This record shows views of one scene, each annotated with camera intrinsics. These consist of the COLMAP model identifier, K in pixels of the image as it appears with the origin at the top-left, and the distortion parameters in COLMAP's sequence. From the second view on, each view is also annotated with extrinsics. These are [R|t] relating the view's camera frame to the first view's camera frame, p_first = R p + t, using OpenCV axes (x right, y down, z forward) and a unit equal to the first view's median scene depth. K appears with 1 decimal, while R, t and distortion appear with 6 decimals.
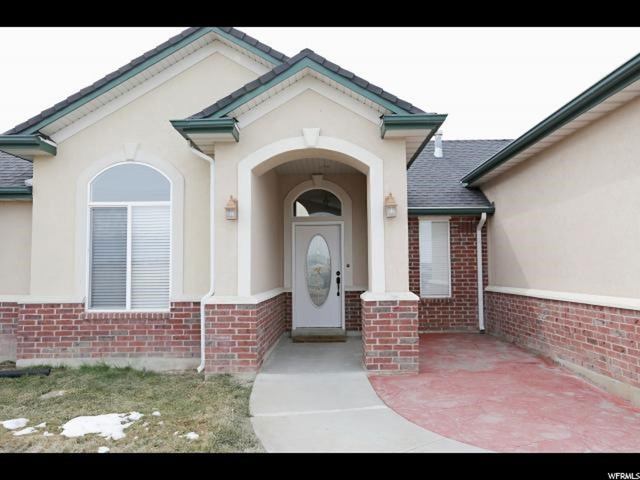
lens RADIAL K [[489.3, 0, 316.5], [0, 489.3, 237.2], [0, 0, 1]] dist [0.002041, 0.023013]
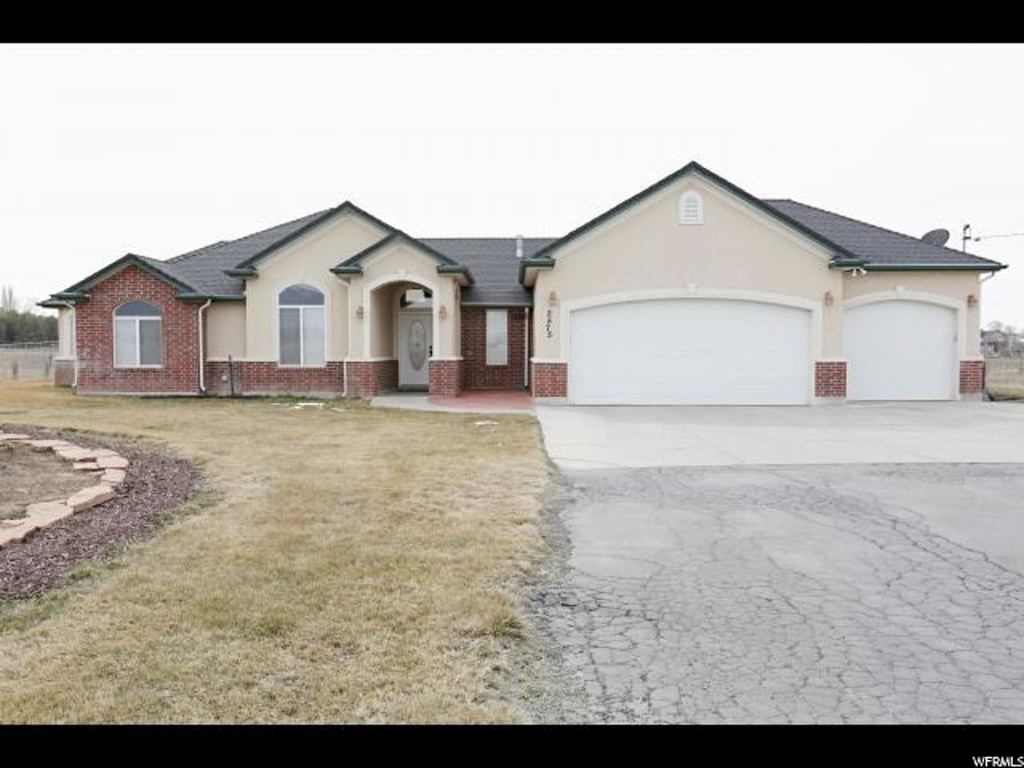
lens RADIAL K [[837.5, 0, 522.2], [0, 837.5, 379.5], [0, 0, 1]] dist [-0.005477, -0.002970]
pose [[0.998745, 0.006665, 0.049630, 0.277255], [-0.011724, 0.994678, 0.102362, -0.128864], [-0.048684, -0.102815, 0.993508, -2.135417]]
